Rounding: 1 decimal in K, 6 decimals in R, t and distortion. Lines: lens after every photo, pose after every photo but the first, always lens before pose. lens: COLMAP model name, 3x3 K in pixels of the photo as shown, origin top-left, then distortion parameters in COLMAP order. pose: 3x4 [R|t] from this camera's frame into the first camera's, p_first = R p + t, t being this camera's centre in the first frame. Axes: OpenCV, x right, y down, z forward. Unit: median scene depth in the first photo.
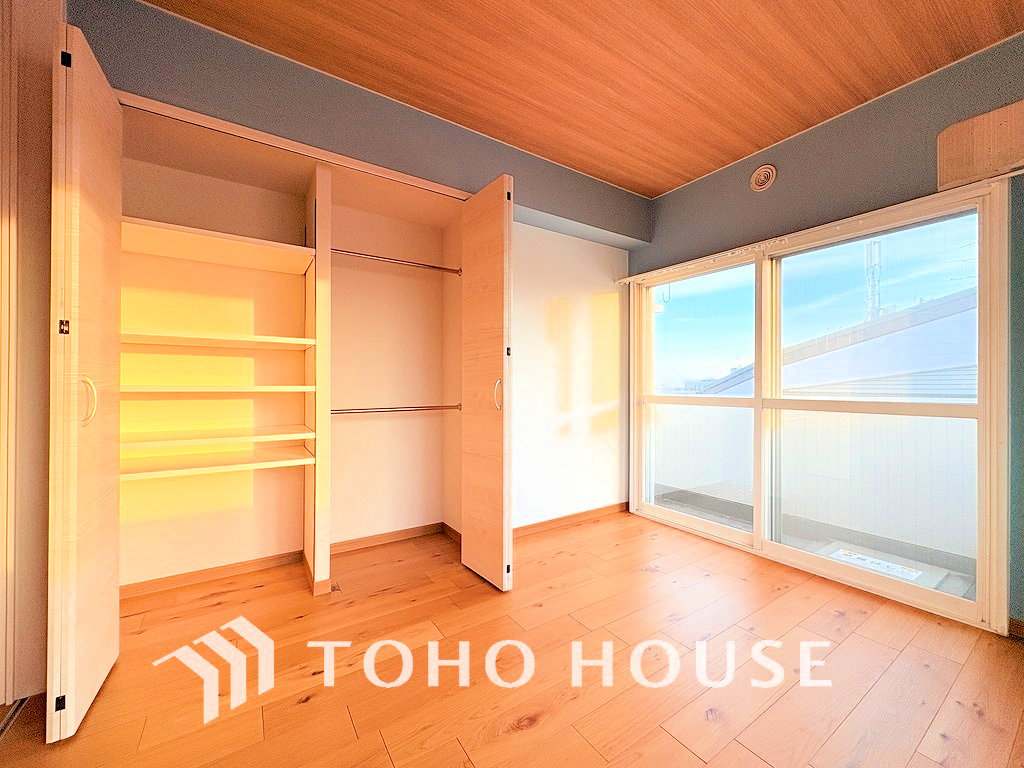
lens RADIAL K [[407.2, 0, 512.0], [0, 407.2, 384.0], [0, 0, 1]] dist [0.000886, -0.000110]
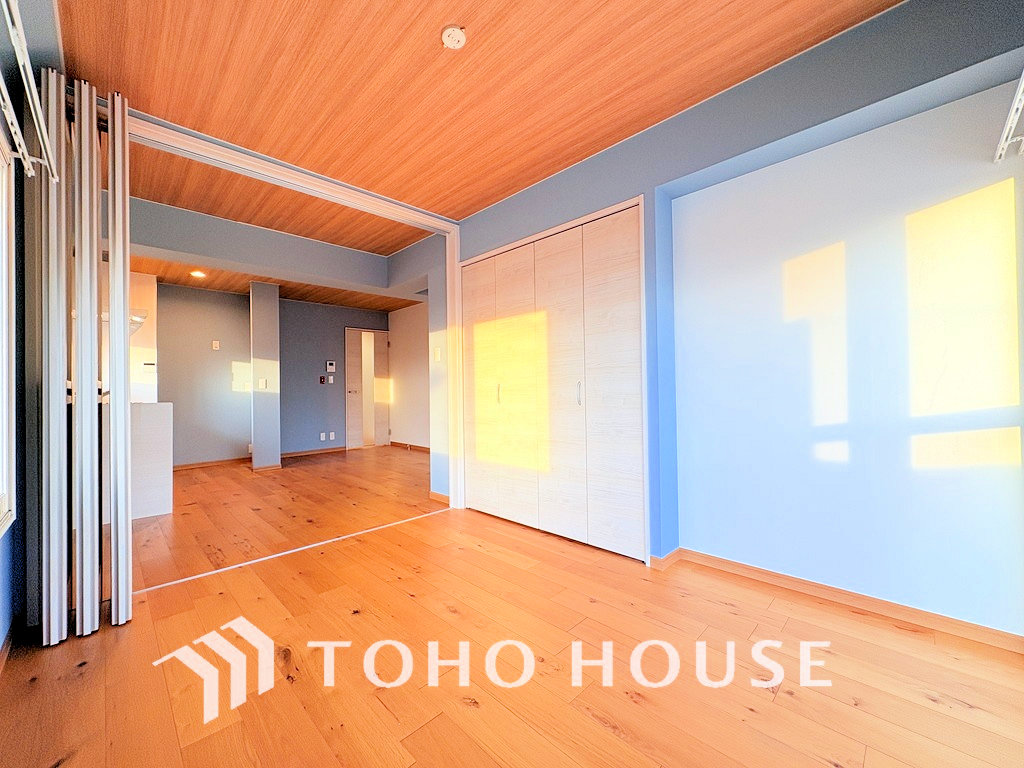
lens RADIAL K [[410.8, 0, 512.0], [0, 410.8, 384.0], [0, 0, 1]] dist [-0.012287, -0.000011]
pose [[0.186332, -0.023091, -0.982215, 0.959262], [0.012829, 0.999696, -0.021068, 0.017405], [0.982403, -0.008675, 0.186571, 0.581732]]
